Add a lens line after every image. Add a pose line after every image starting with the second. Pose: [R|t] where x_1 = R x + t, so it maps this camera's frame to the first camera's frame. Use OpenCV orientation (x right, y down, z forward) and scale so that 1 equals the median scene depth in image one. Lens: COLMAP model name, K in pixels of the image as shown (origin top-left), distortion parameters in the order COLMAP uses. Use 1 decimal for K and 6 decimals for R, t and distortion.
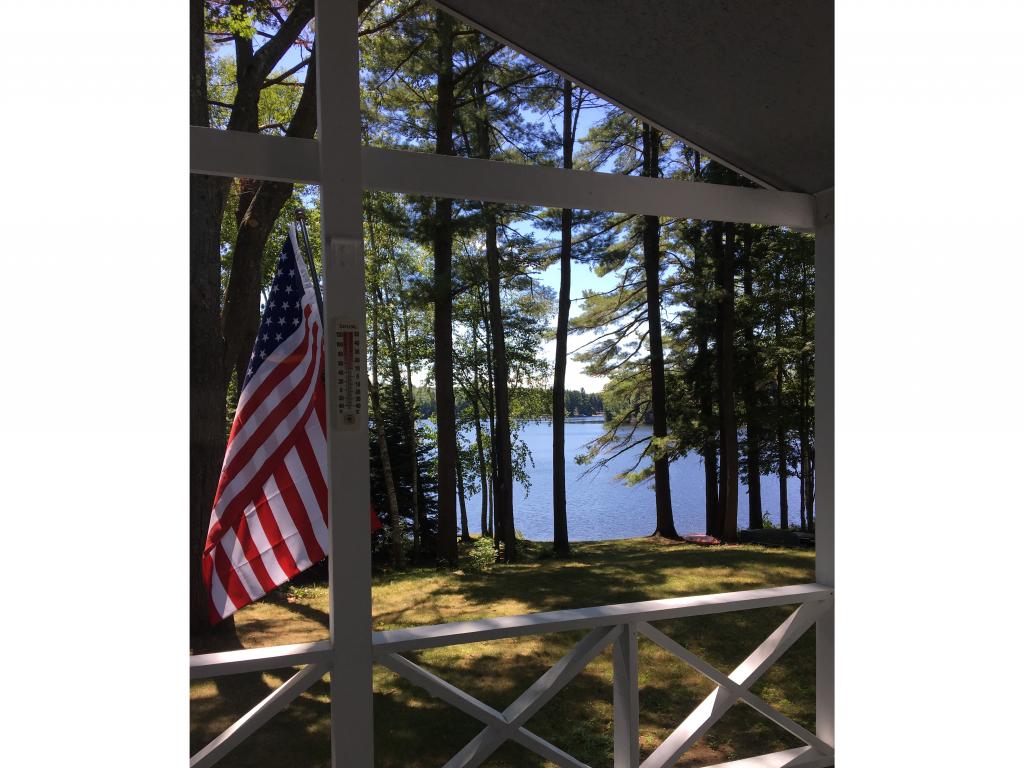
lens RADIAL K [[867.0, 0, 503.5], [0, 867.0, 390.3], [0, 0, 1]] dist [0.066649, 0.000867]
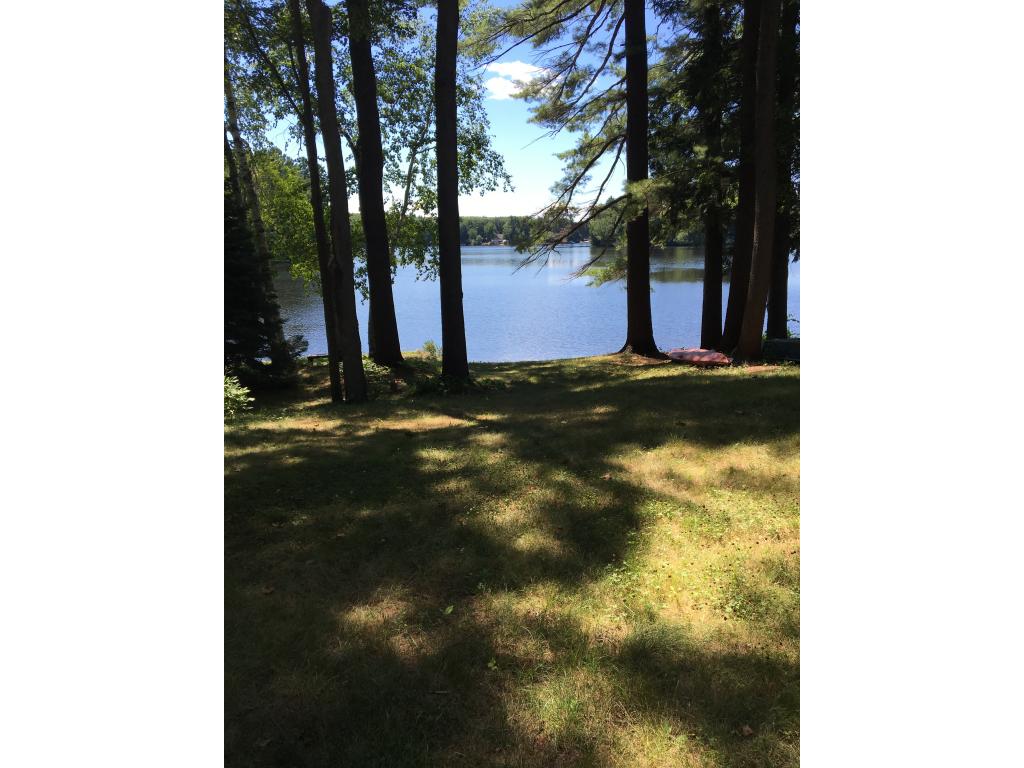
lens RADIAL K [[867.0, 0, 517.4], [0, 867.0, 387.1], [0, 0, 1]] dist [0.066649, 0.000867]
pose [[0.999165, -0.003940, 0.040667, 0.071604], [-0.004380, 0.979273, 0.202498, 0.065292], [-0.040622, -0.202507, 0.978438, 0.383248]]
